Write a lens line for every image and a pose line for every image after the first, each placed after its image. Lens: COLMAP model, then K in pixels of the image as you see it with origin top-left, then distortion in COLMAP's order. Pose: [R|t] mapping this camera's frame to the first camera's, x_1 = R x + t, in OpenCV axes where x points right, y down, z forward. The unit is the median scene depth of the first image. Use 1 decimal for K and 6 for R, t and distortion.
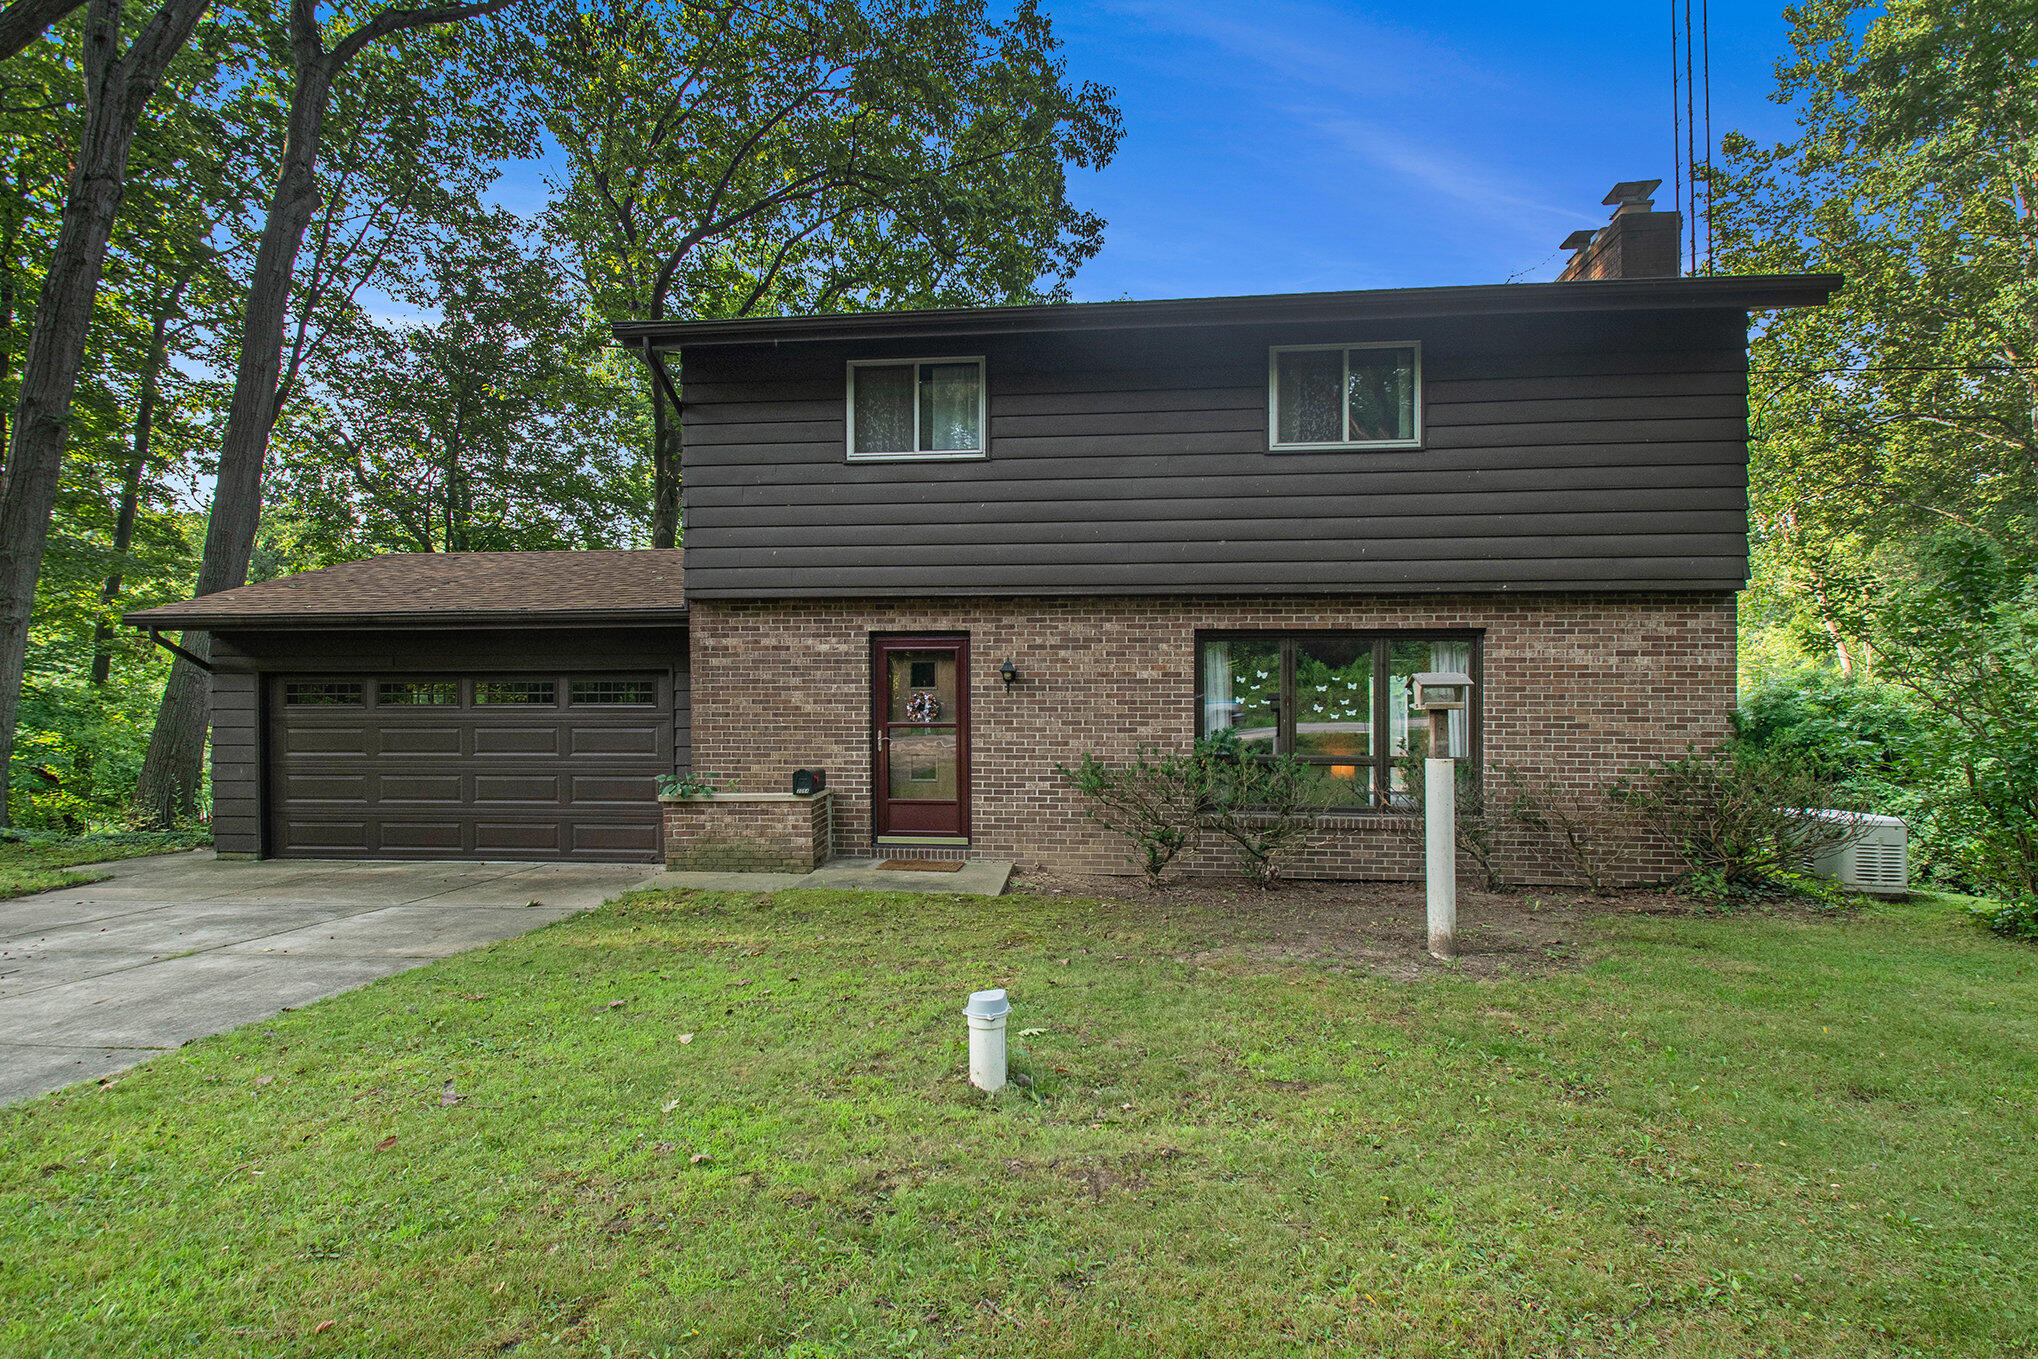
lens RADIAL K [[936.4, 0, 1018.7], [0, 936.4, 721.3], [0, 0, 1]] dist [-0.035740, -0.000094]
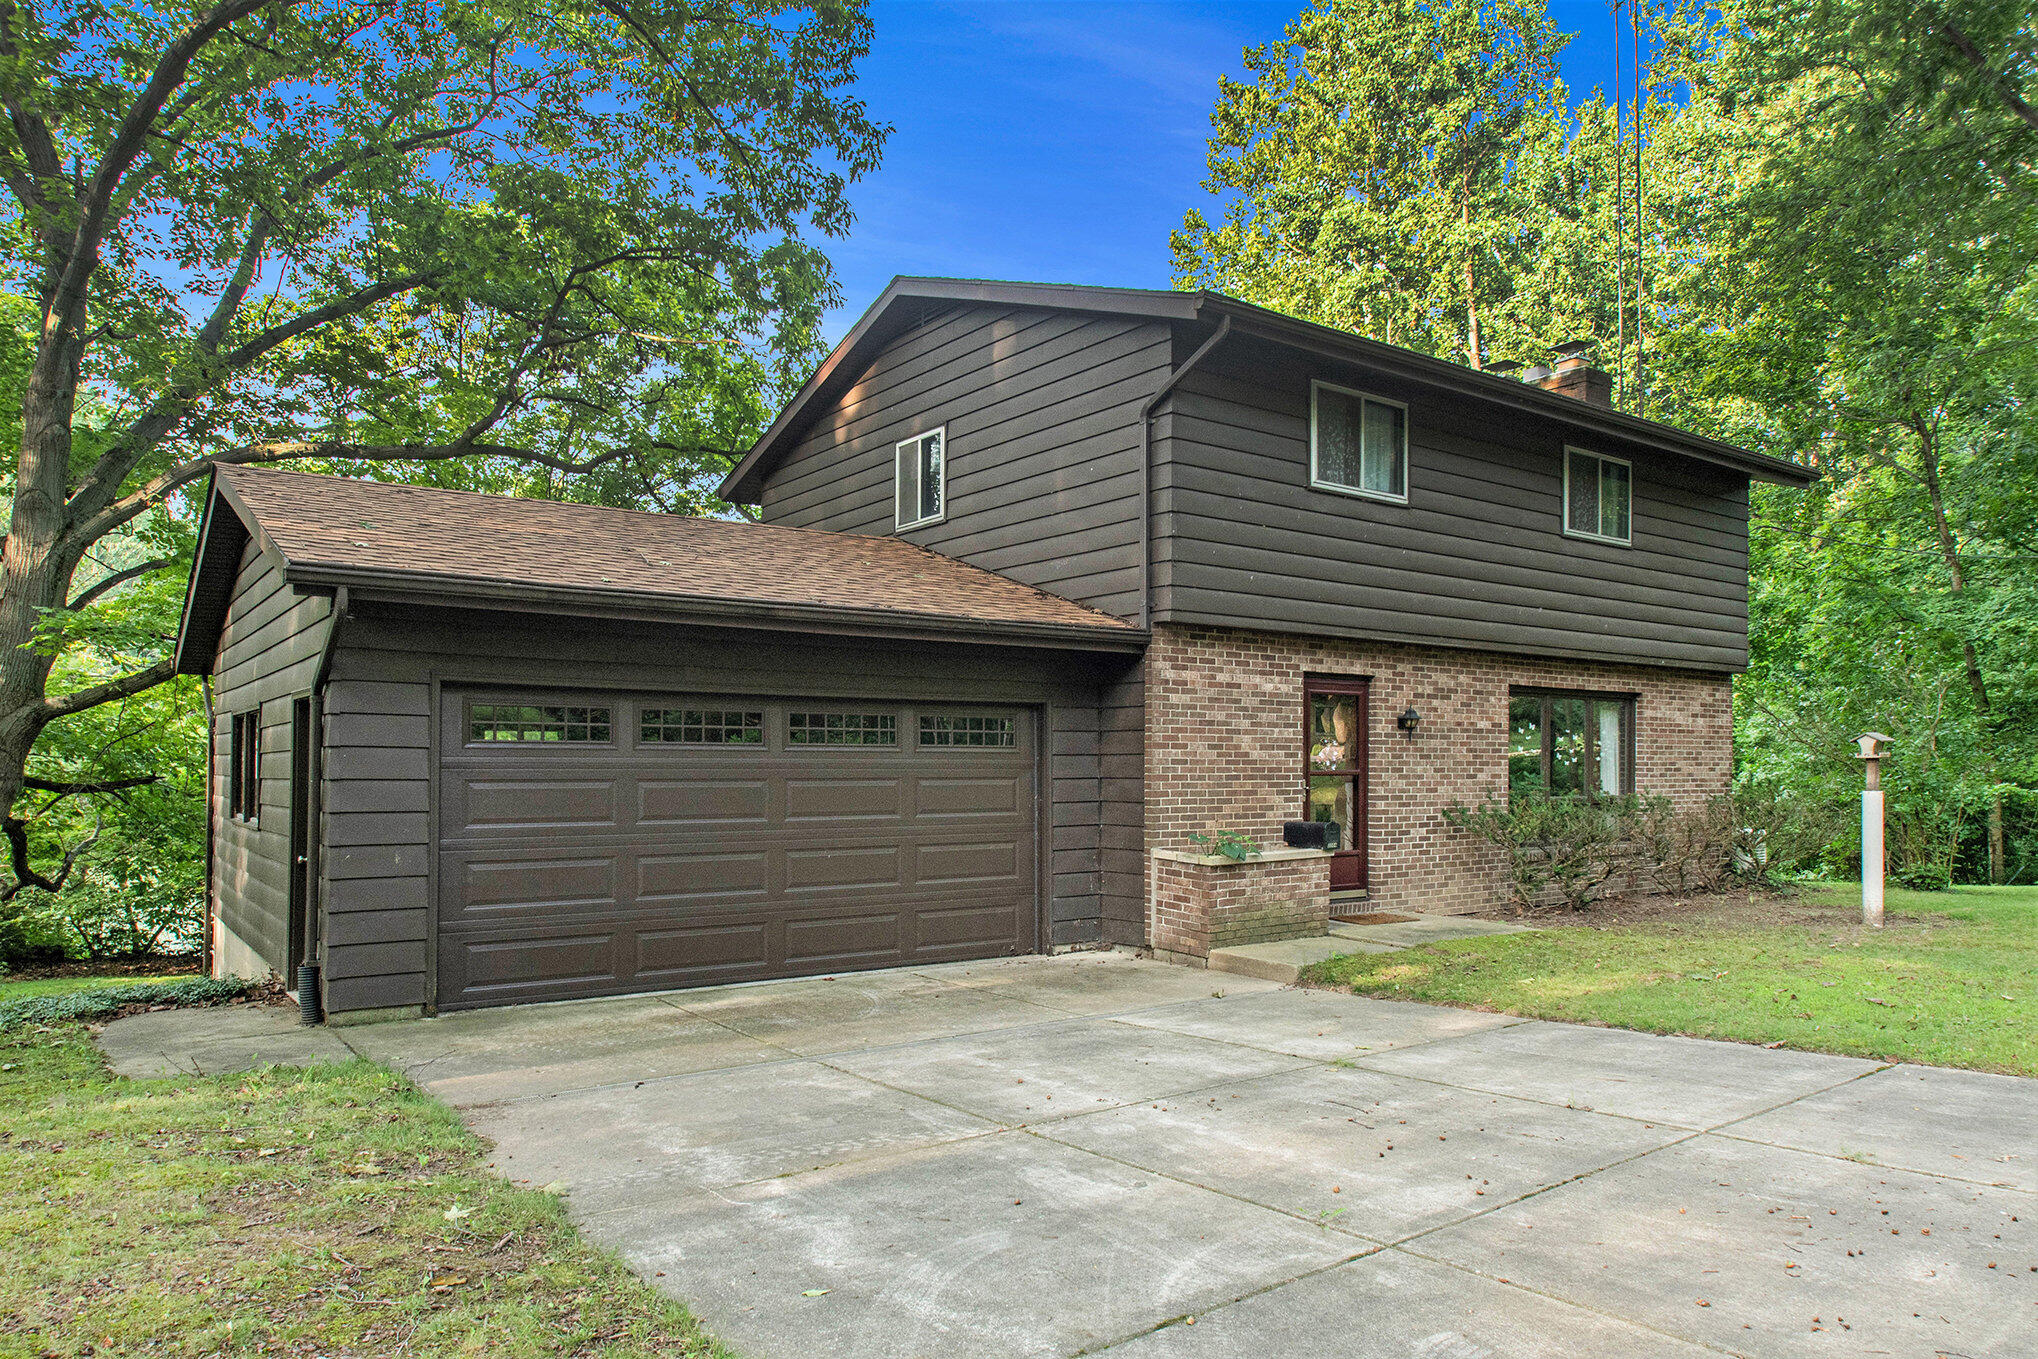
lens RADIAL K [[1343.1, 0, 1019.5], [0, 1343.1, 736.0], [0, 0, 1]] dist [-0.050212, -0.000576]
pose [[0.749194, 0.013369, 0.662215, -1.245411], [0.001282, 0.999765, -0.021634, -0.004531], [-0.662349, 0.017057, 0.749001, 0.199042]]
